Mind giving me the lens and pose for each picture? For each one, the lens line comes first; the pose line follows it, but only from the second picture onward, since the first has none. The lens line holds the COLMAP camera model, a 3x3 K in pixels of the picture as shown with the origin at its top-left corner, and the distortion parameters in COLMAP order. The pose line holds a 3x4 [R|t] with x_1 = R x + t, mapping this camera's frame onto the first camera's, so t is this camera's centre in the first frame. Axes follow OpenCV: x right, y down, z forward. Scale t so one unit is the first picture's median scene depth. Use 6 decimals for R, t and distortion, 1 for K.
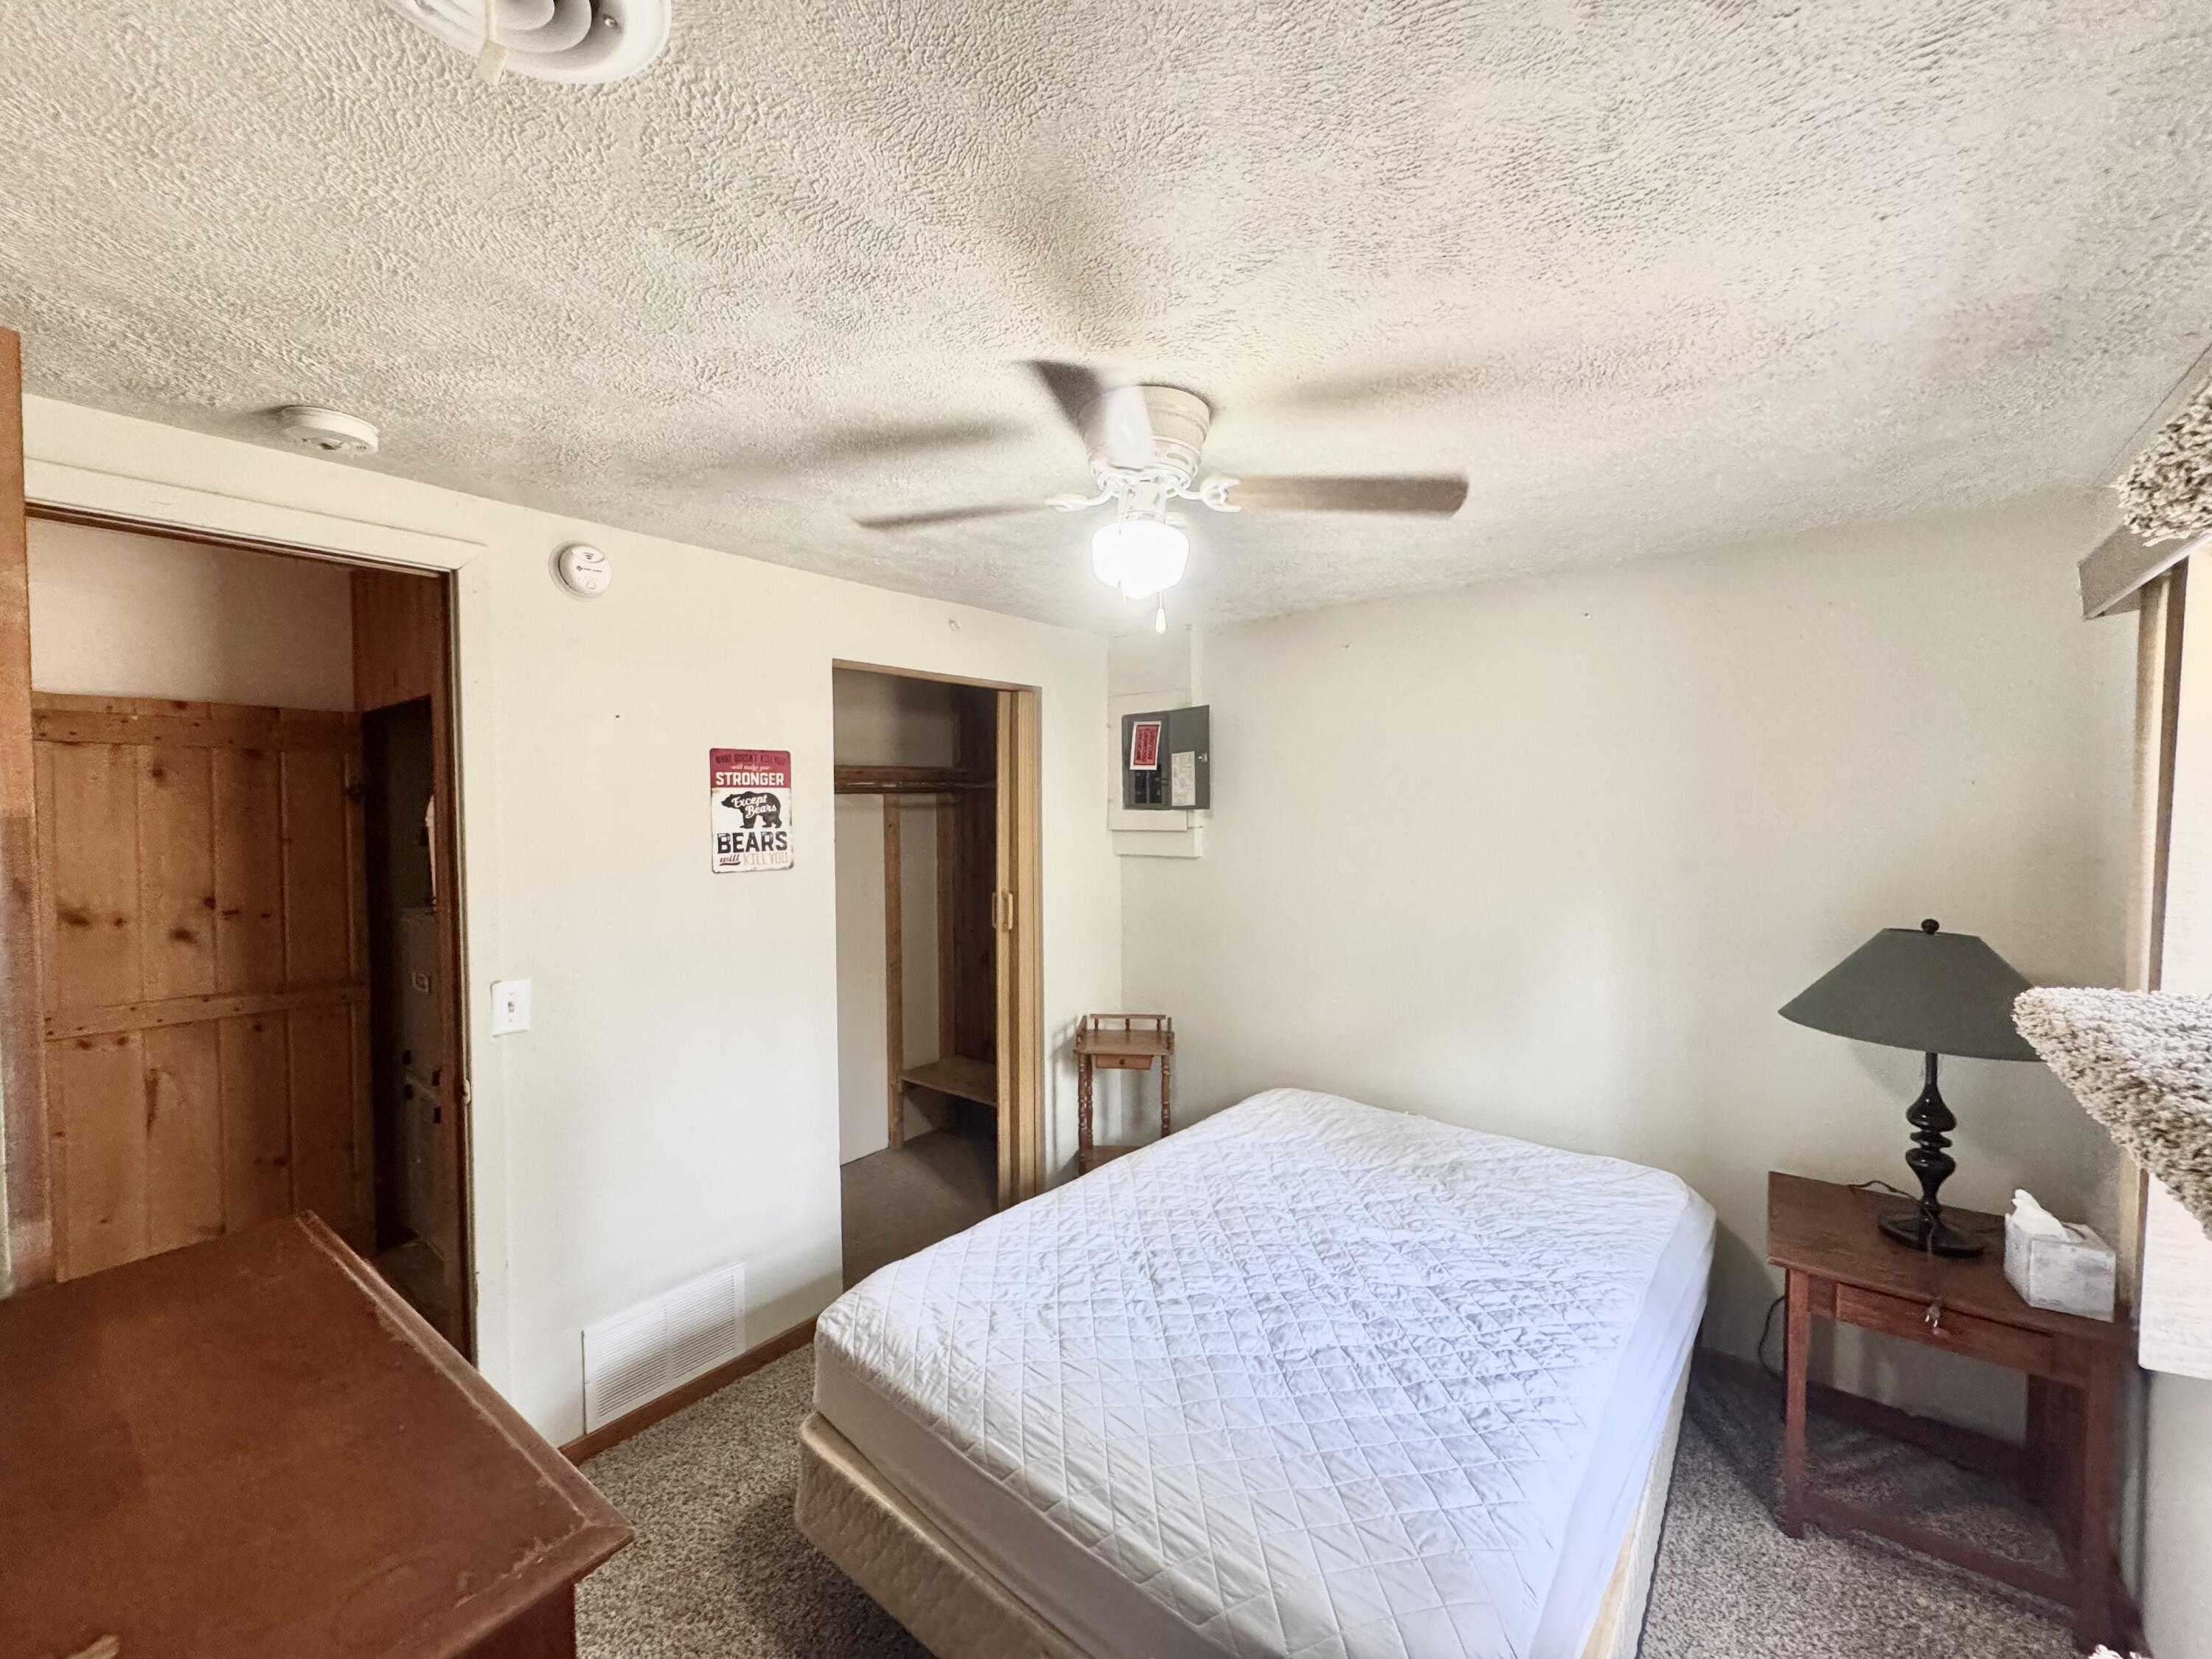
lens RADIAL K [[886.7, 0, 1103.0], [0, 886.7, 819.6], [0, 0, 1]] dist [-0.002274, -0.000336]
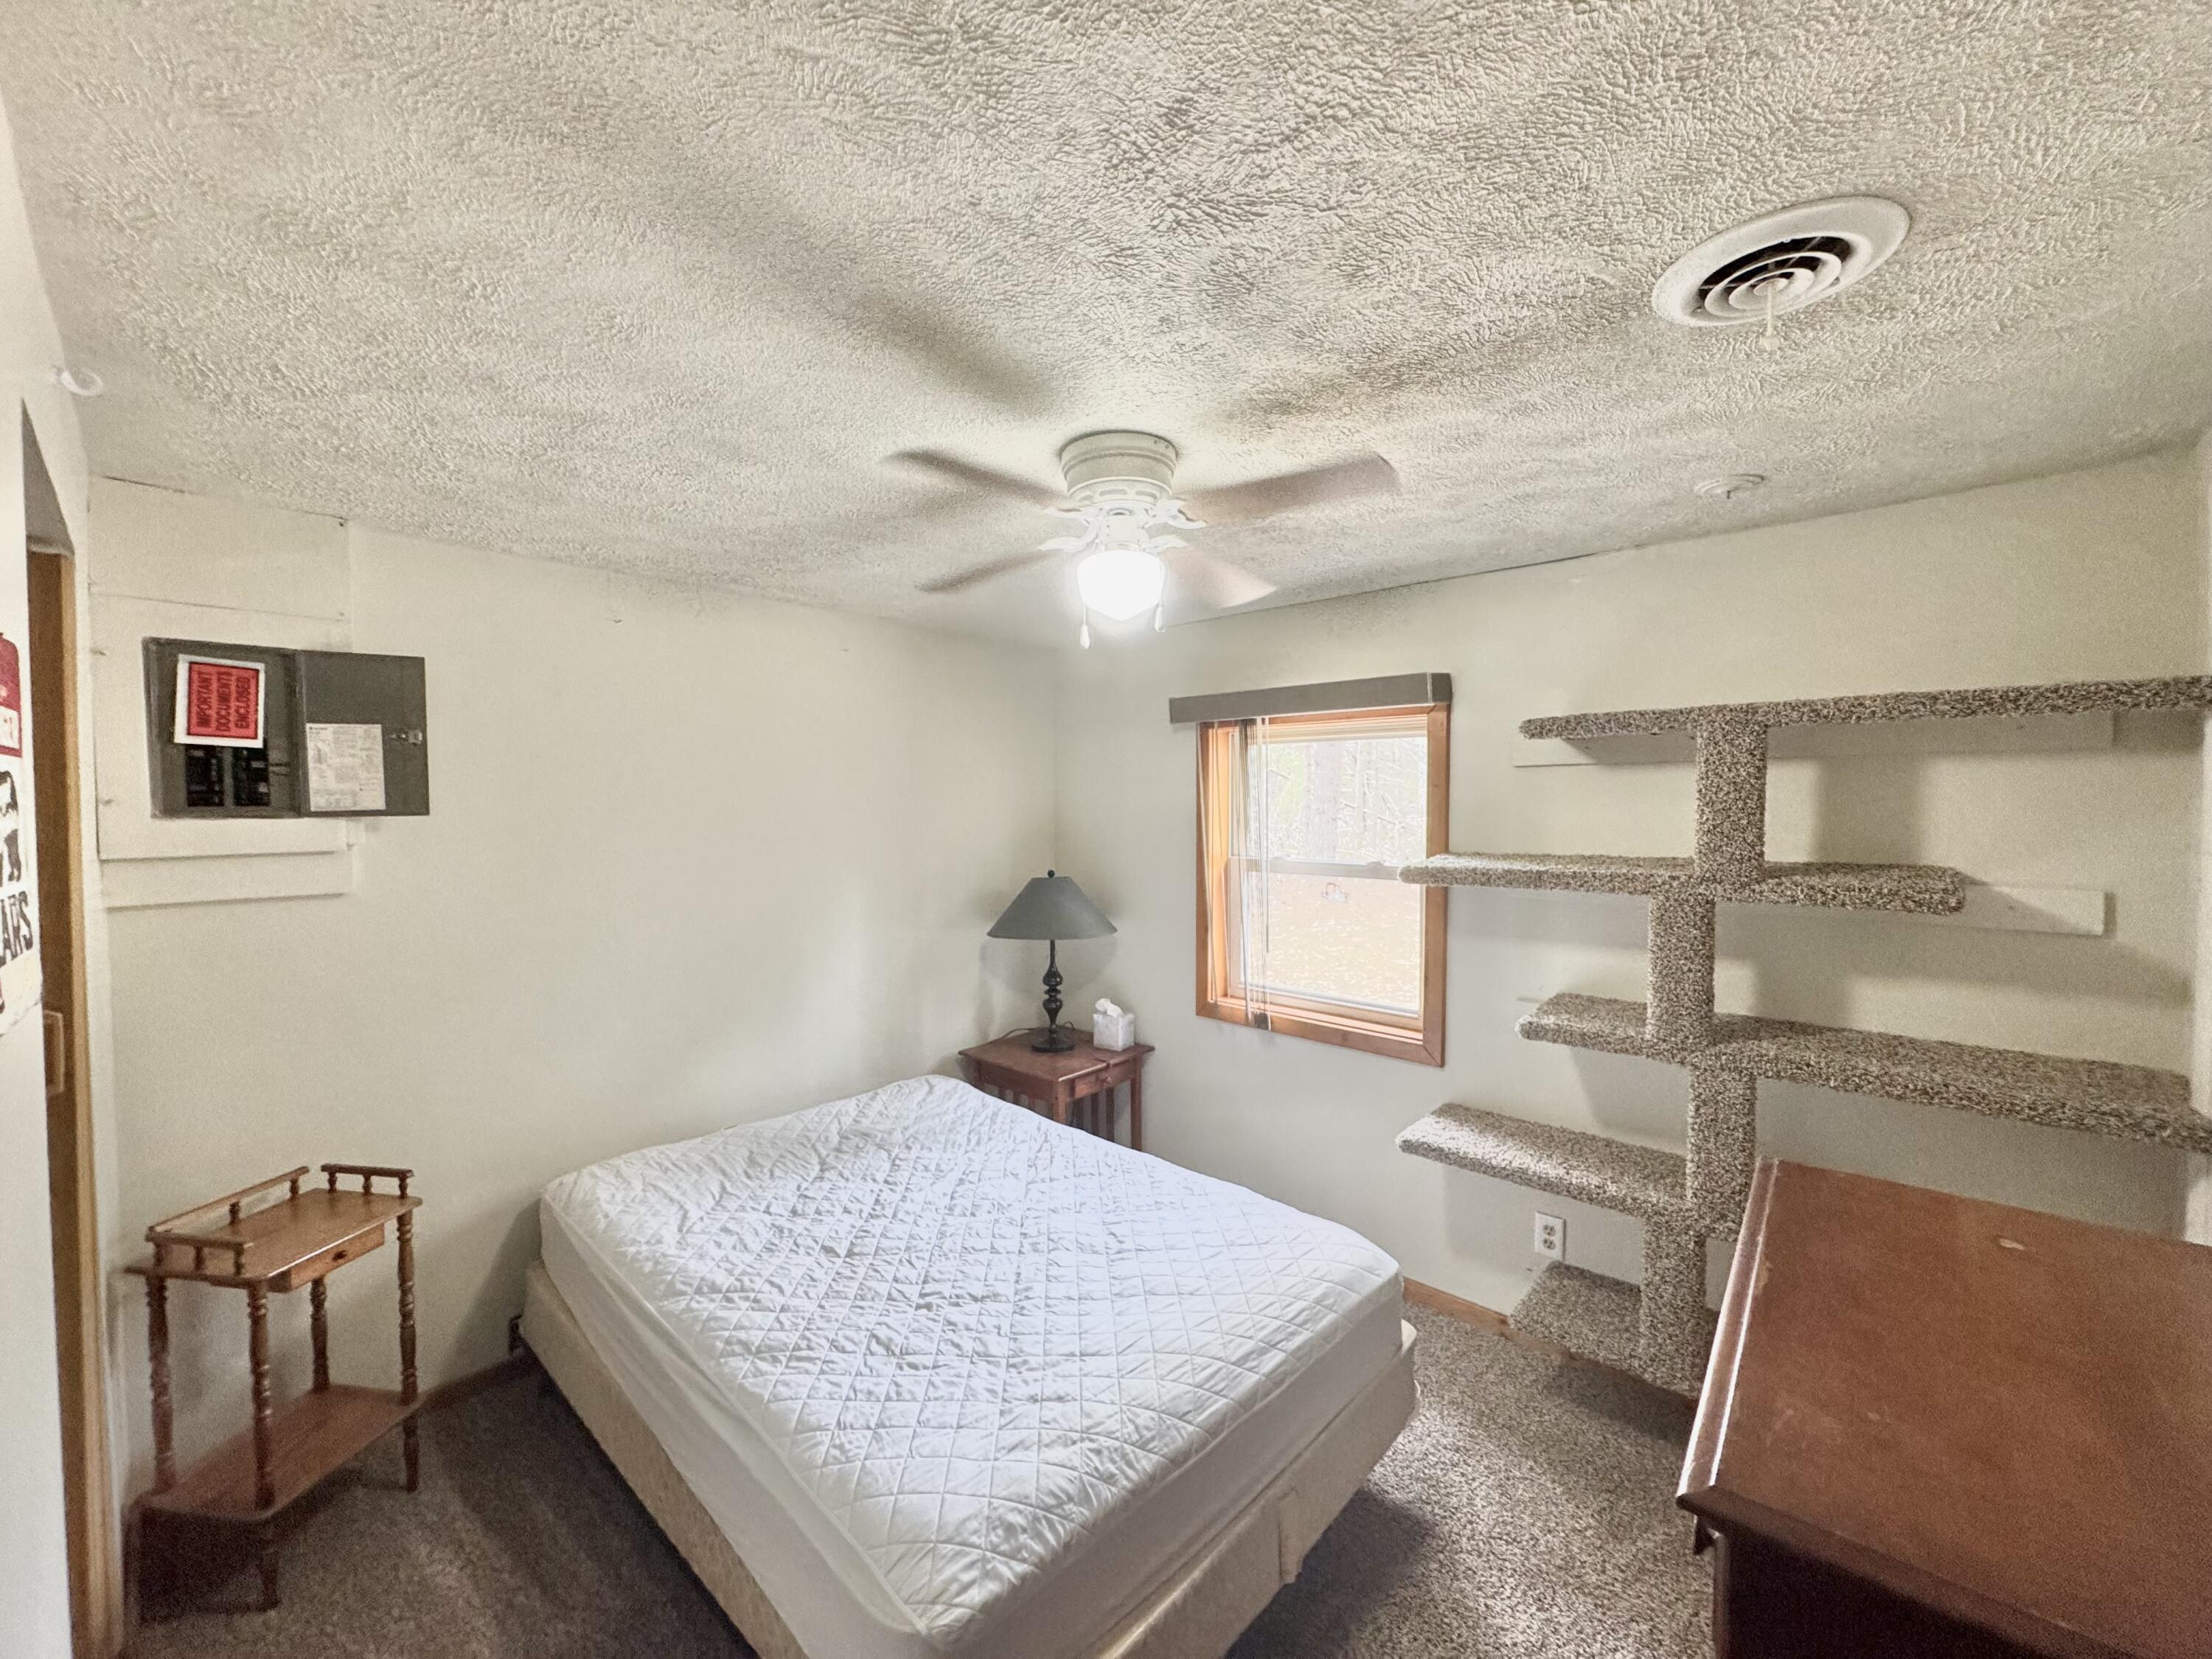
lens RADIAL K [[879.9, 0, 1107.5], [0, 879.9, 833.3], [0, 0, 1]] dist [-0.001782, -0.000035]
pose [[0.063827, -0.025856, 0.997626, -0.781002], [0.022593, 0.999446, 0.024458, -0.003945], [-0.997705, 0.020979, 0.064376, 0.708461]]
